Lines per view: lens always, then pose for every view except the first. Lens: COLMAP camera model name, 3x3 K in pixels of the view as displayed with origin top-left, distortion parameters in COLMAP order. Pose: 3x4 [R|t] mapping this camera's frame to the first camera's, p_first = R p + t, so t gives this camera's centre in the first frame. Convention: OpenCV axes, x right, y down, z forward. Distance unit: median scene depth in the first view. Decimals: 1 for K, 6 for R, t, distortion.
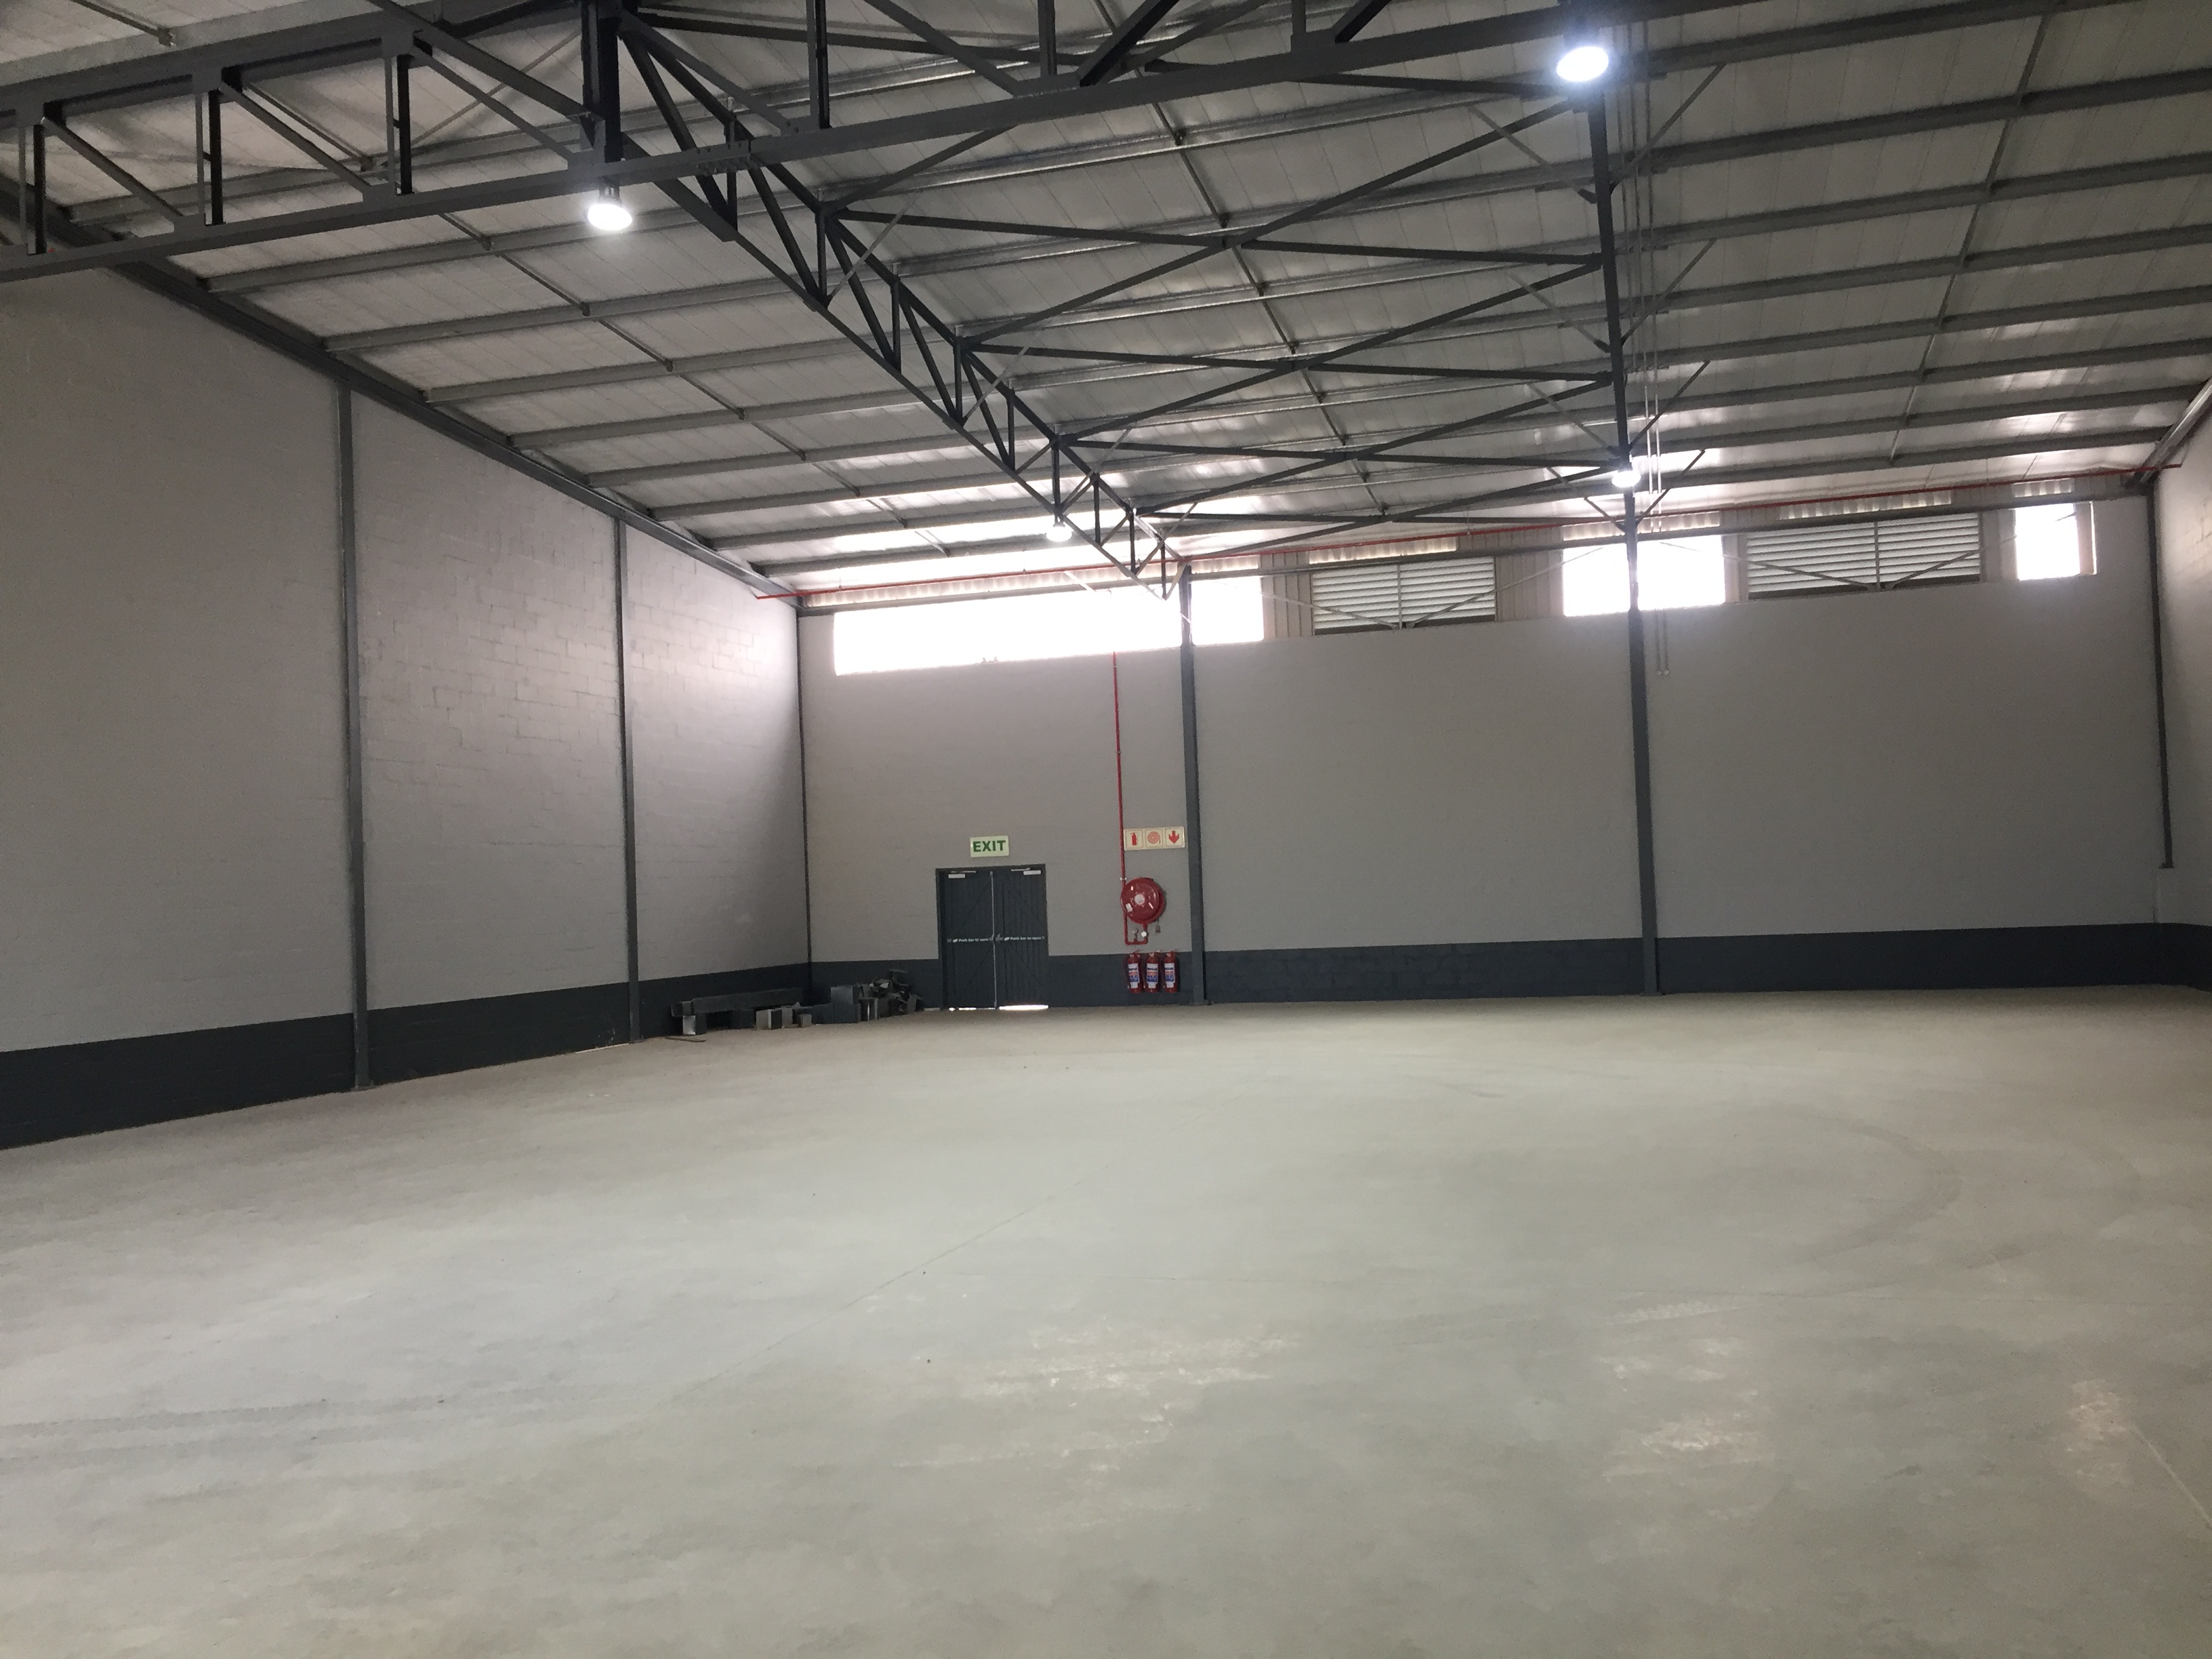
lens RADIAL K [[1891.6, 0, 1124.2], [0, 1891.6, 809.6], [0, 0, 1]] dist [0.089377, -0.117819]
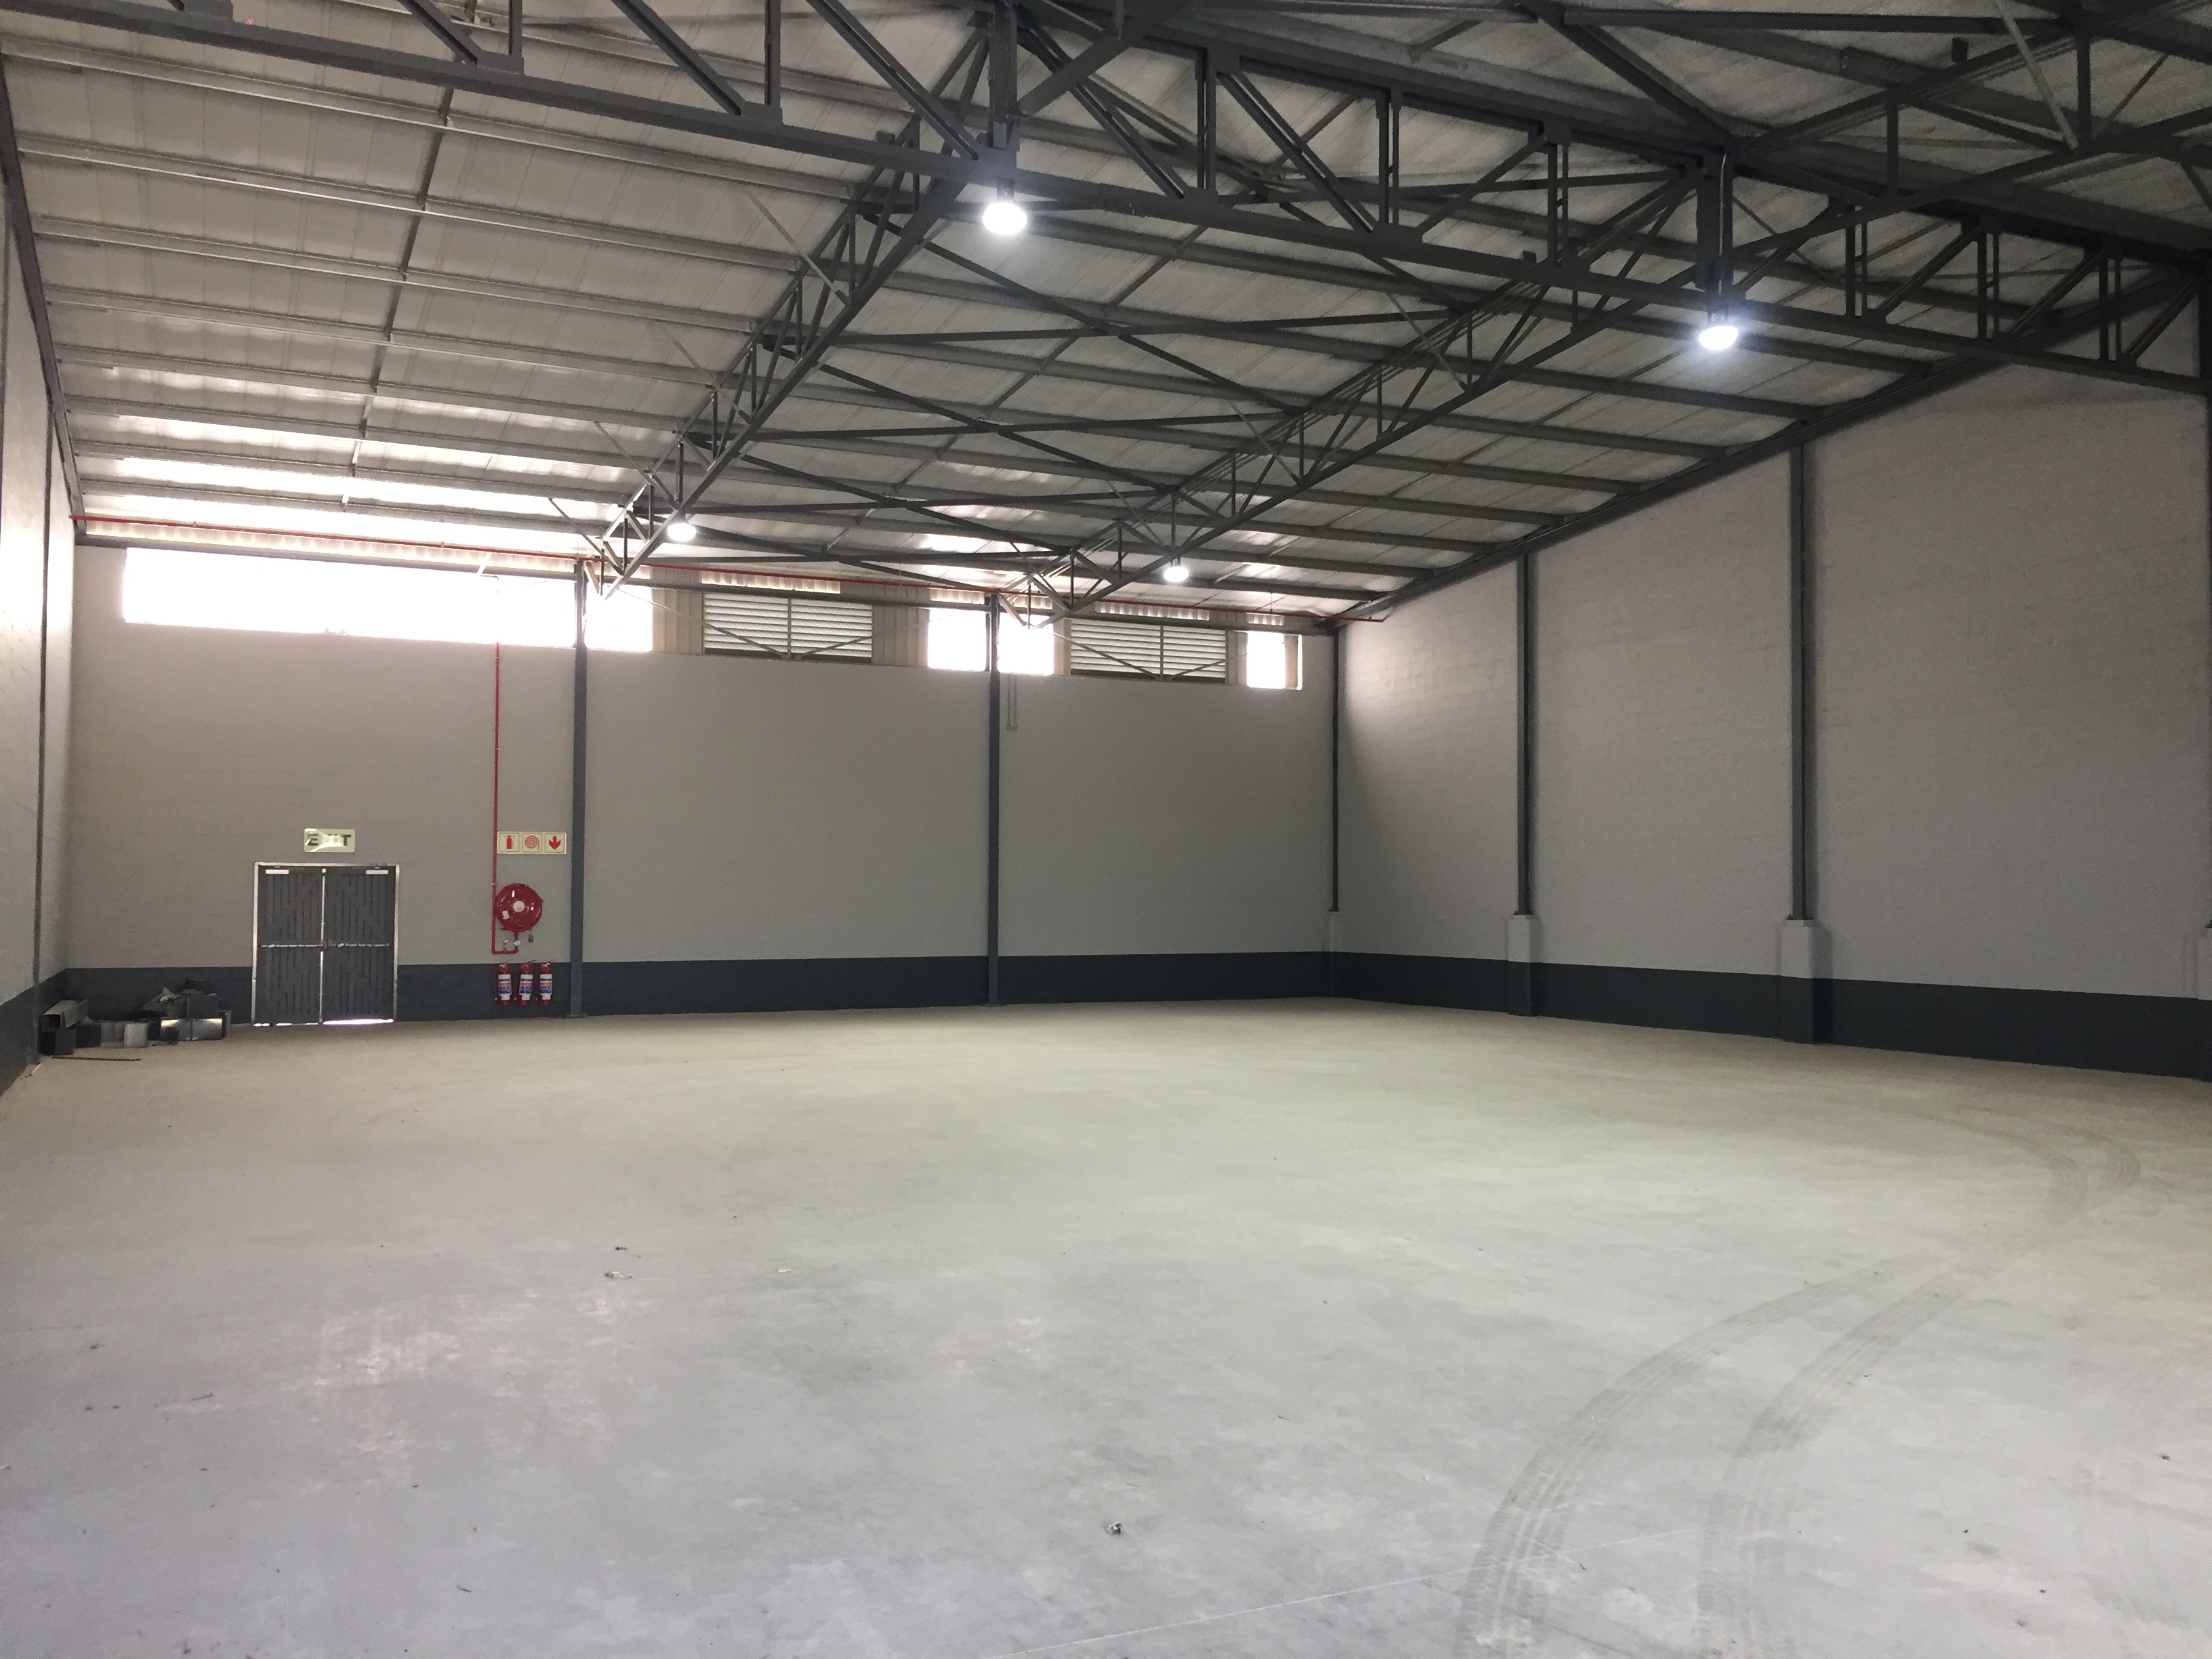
lens RADIAL K [[1891.6, 0, 1124.2], [0, 1891.6, 809.6], [0, 0, 1]] dist [0.089377, -0.117819]
pose [[0.747176, 0.074153, 0.660476, -0.403660], [-0.059541, 0.997229, -0.044604, 0.023989], [-0.661954, -0.005999, 0.749521, 0.084851]]
